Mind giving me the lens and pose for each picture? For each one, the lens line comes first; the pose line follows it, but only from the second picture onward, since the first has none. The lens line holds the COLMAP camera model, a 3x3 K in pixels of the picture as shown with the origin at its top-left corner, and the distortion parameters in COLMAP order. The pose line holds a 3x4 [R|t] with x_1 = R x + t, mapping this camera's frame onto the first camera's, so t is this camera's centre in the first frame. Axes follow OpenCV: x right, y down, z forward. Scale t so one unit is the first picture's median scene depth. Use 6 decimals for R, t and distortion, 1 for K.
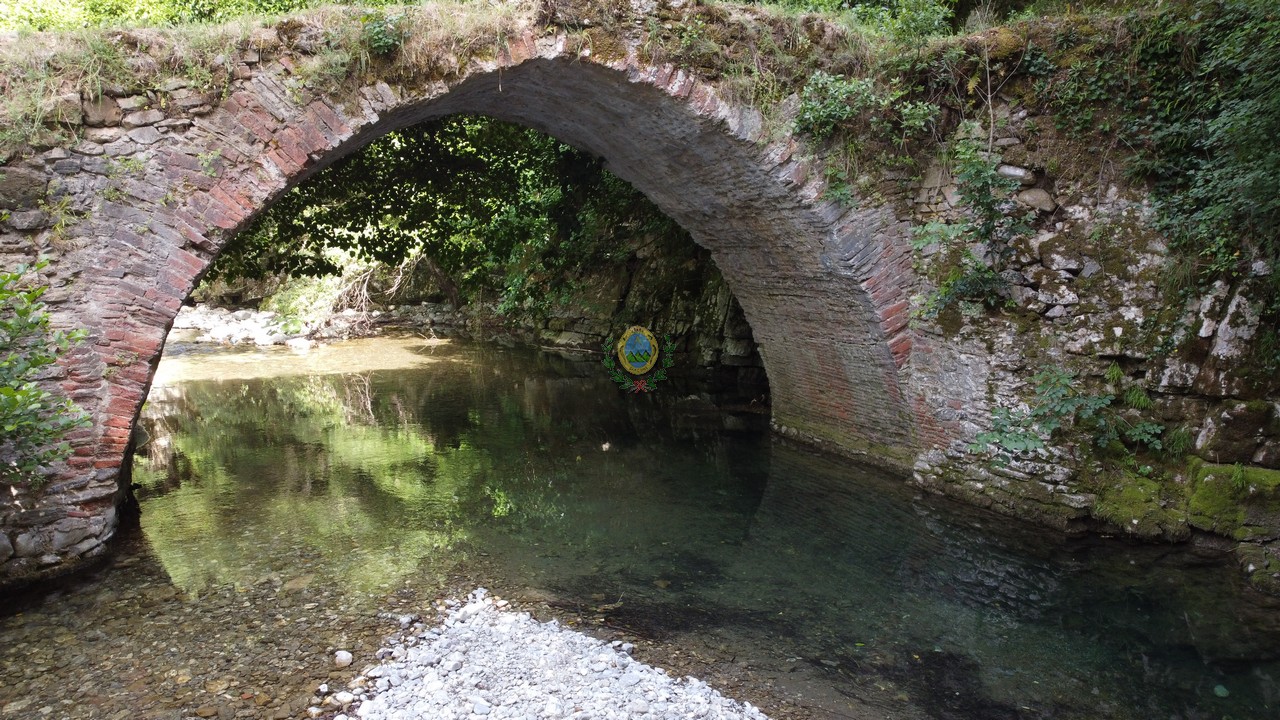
lens RADIAL K [[965.9, 0, 640.0], [0, 965.9, 360.0], [0, 0, 1]] dist [-0.002574, 0.007620]
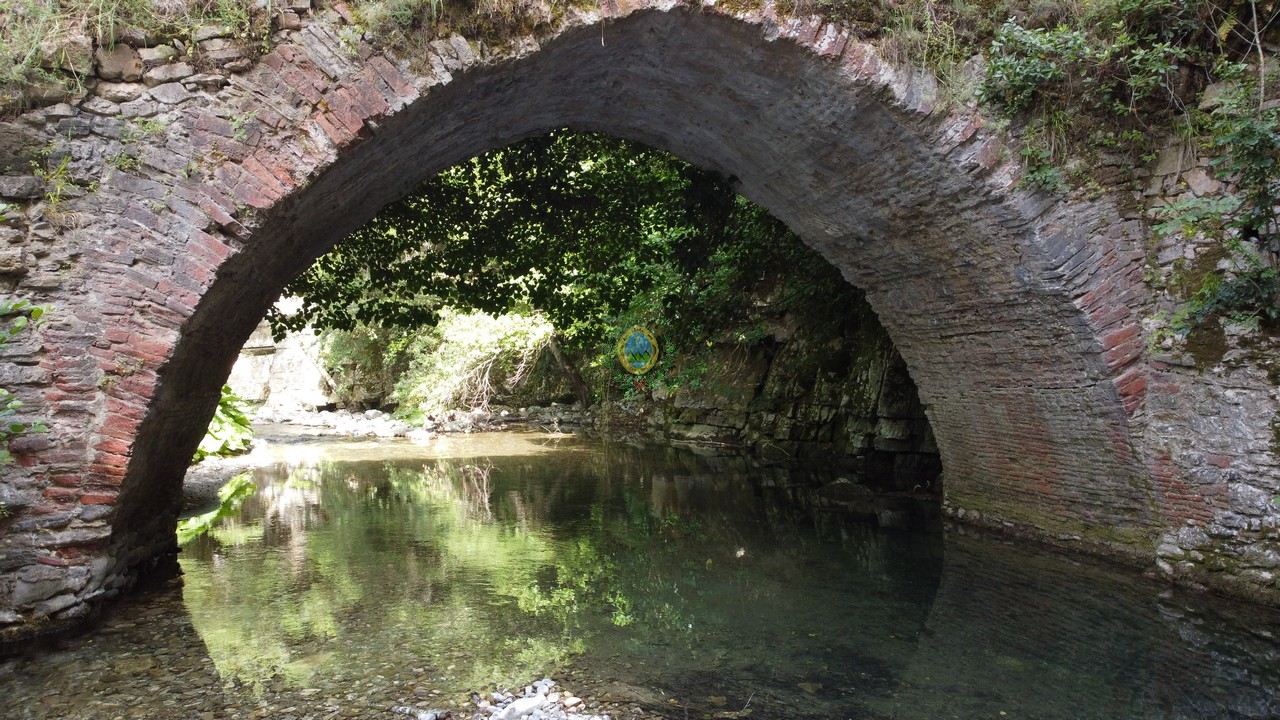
lens RADIAL K [[965.9, 0, 640.0], [0, 965.9, 360.0], [0, 0, 1]] dist [-0.002574, 0.007620]
pose [[0.989852, -0.001070, -0.142097, -0.000440], [-0.016957, 0.991937, -0.125591, 0.073837], [0.141086, 0.126726, 0.981853, 0.233872]]
